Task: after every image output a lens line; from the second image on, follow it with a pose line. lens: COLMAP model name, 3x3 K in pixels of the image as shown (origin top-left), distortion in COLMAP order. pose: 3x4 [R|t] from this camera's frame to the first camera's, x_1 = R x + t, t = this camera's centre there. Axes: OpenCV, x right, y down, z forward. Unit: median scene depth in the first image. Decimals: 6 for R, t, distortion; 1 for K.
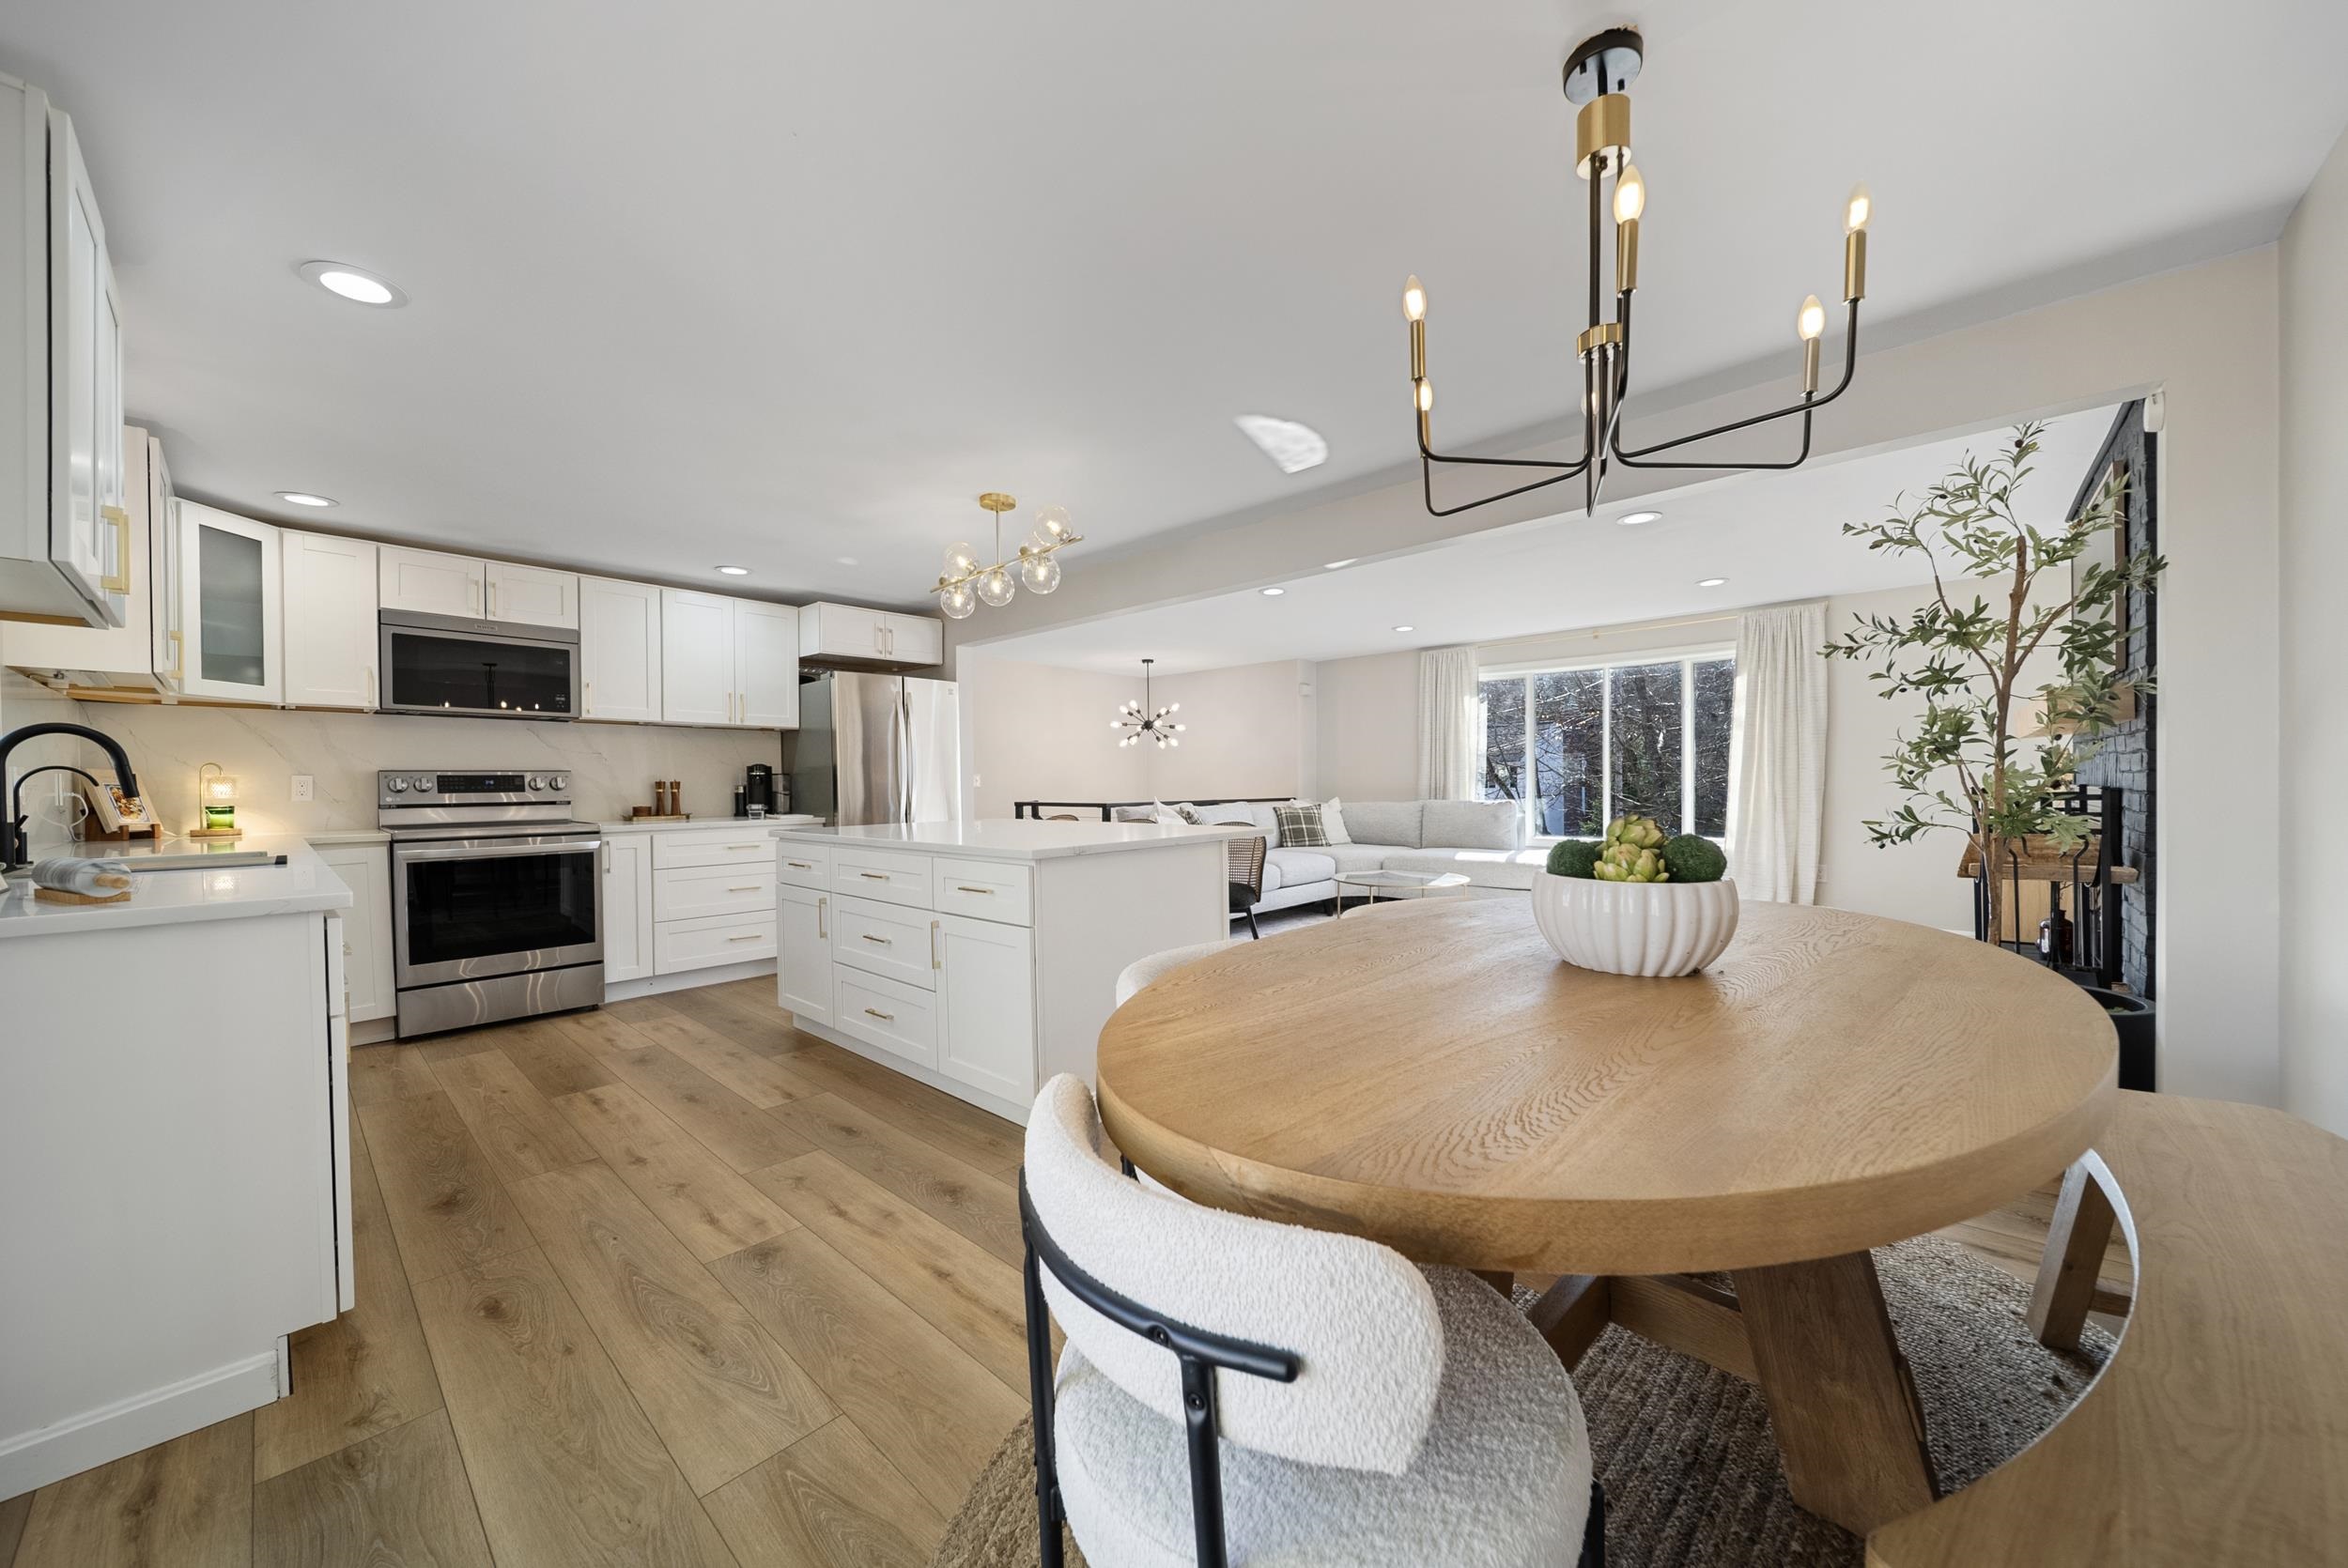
lens RADIAL K [[842.8, 0, 1165.6], [0, 842.8, 791.0], [0, 0, 1]] dist [-0.000924, -0.002219]
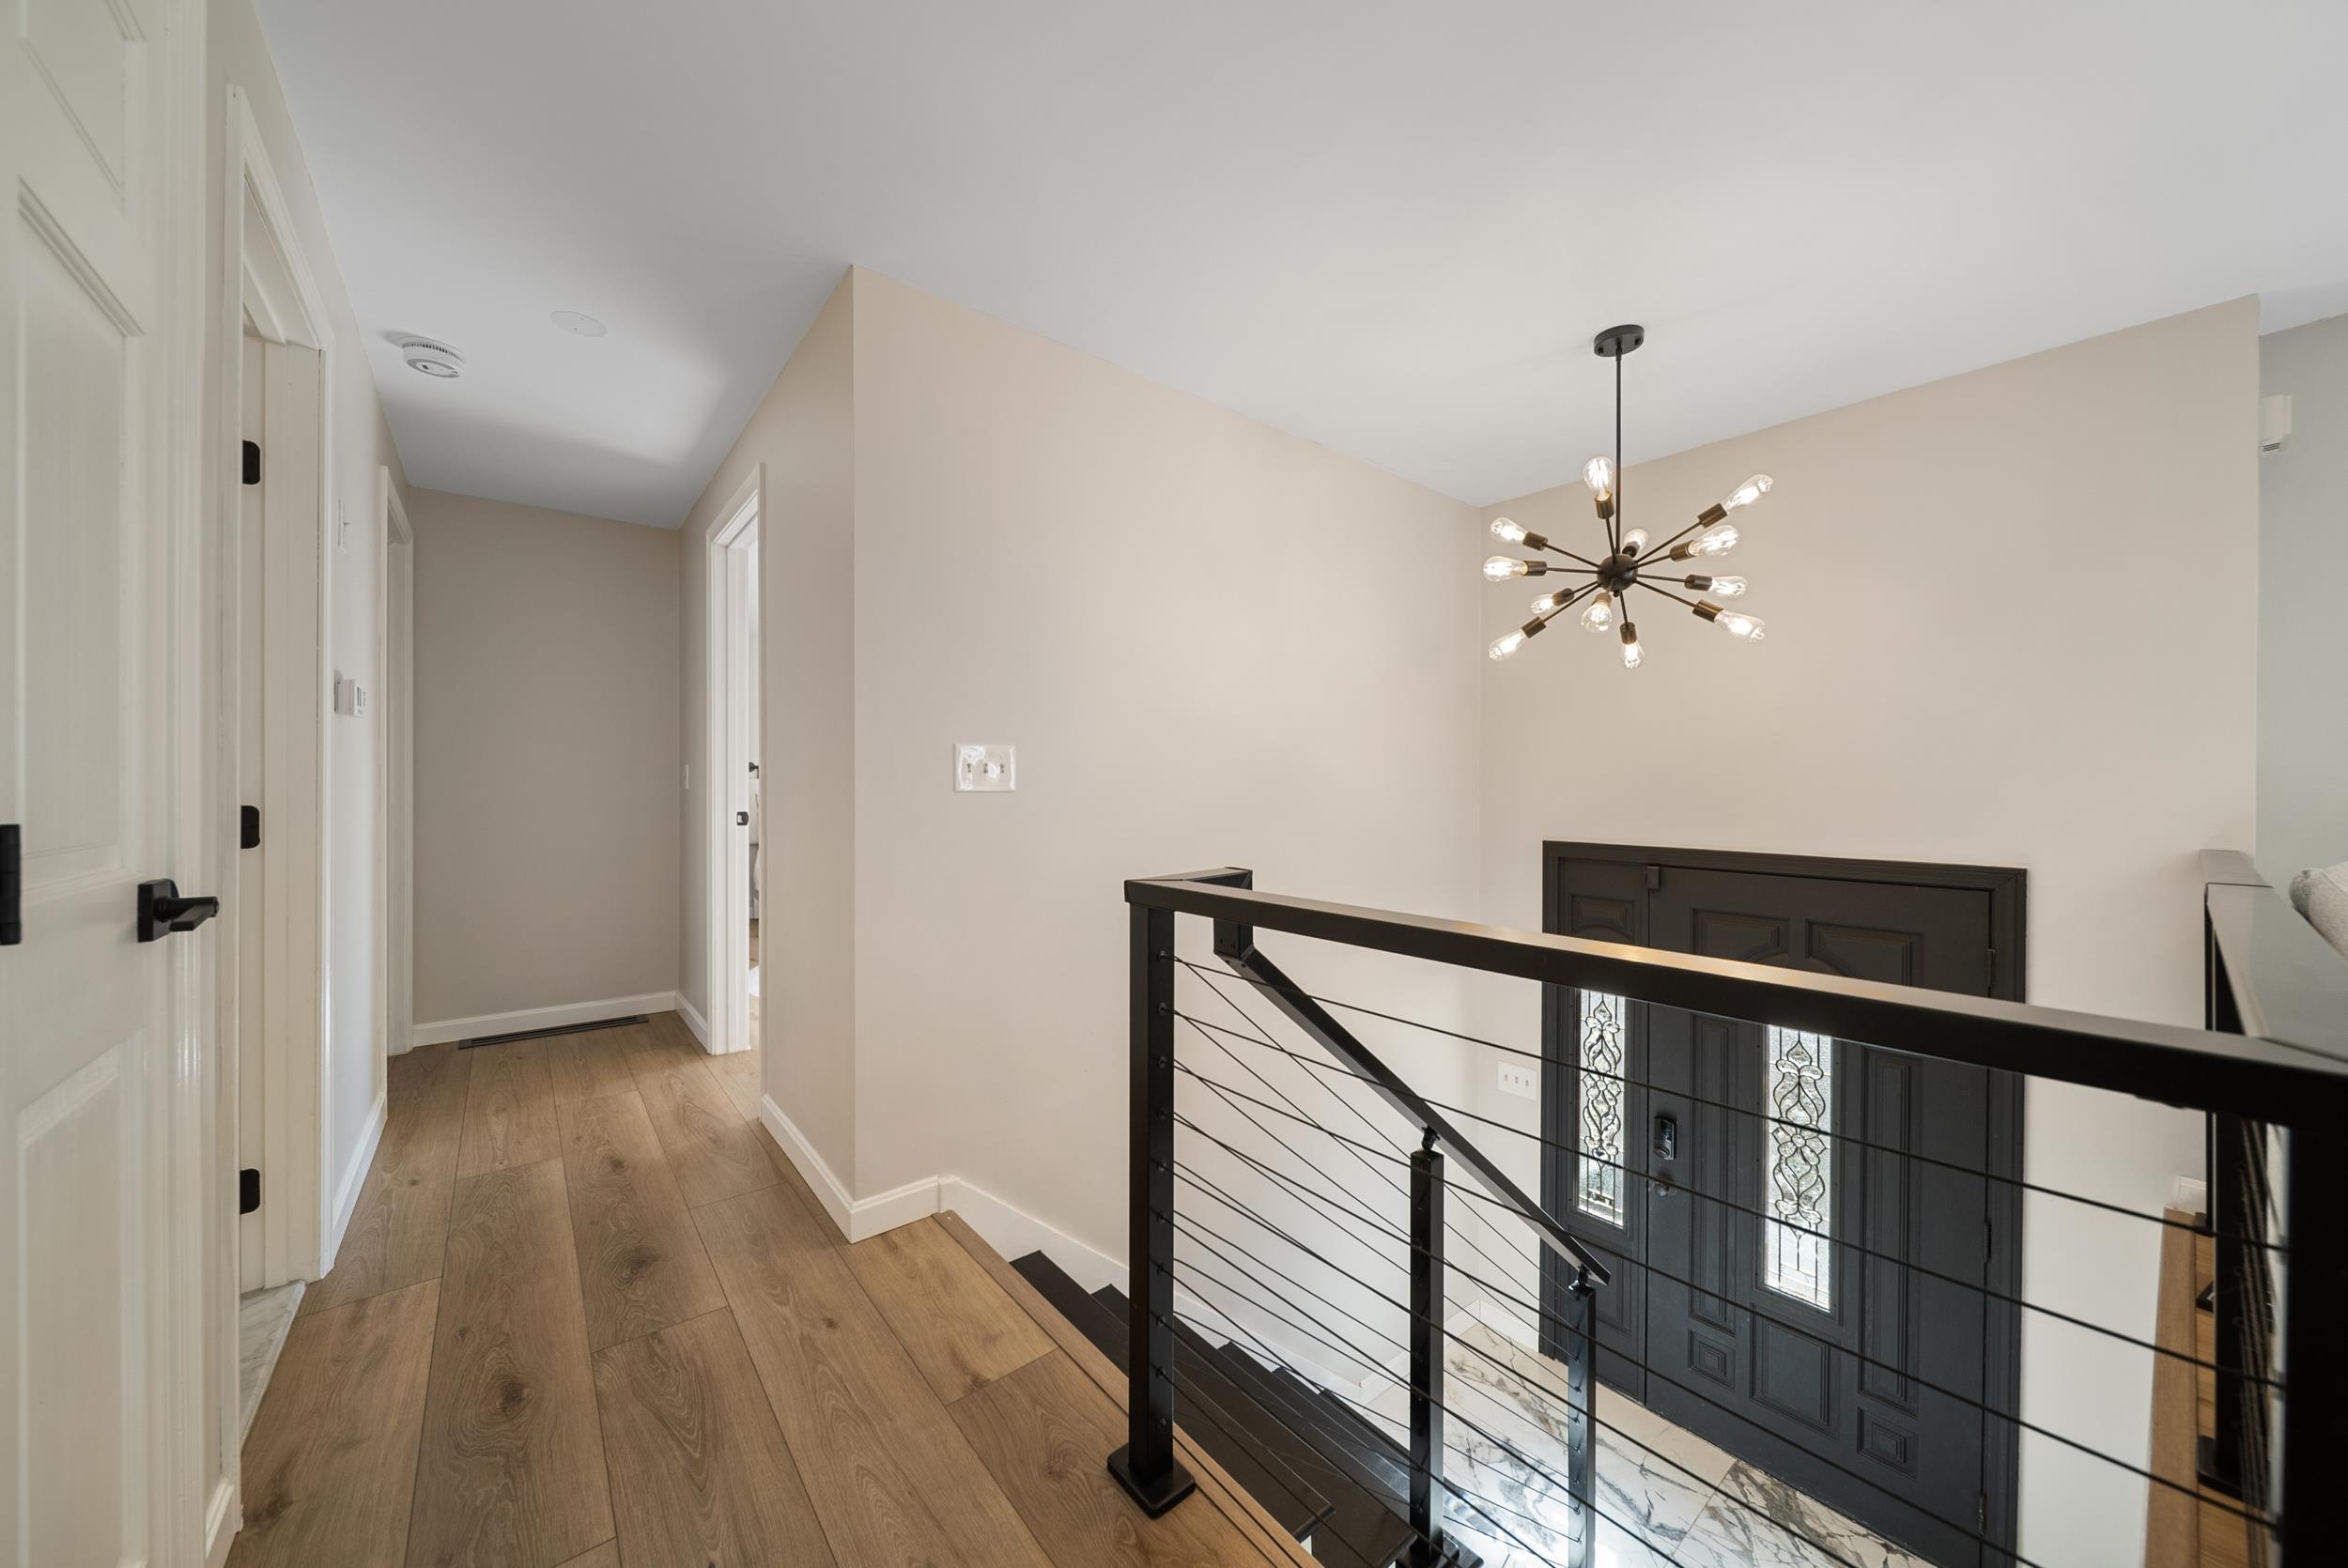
lens RADIAL K [[837.4, 0, 1172.6], [0, 837.4, 779.6], [0, 0, 1]] dist [0.007486, -0.000036]
pose [[0.991051, 0.012402, -0.132905, -0.240841], [-0.012815, 0.999915, -0.002255, -0.012832], [0.132865, 0.003938, 0.991126, 1.364019]]
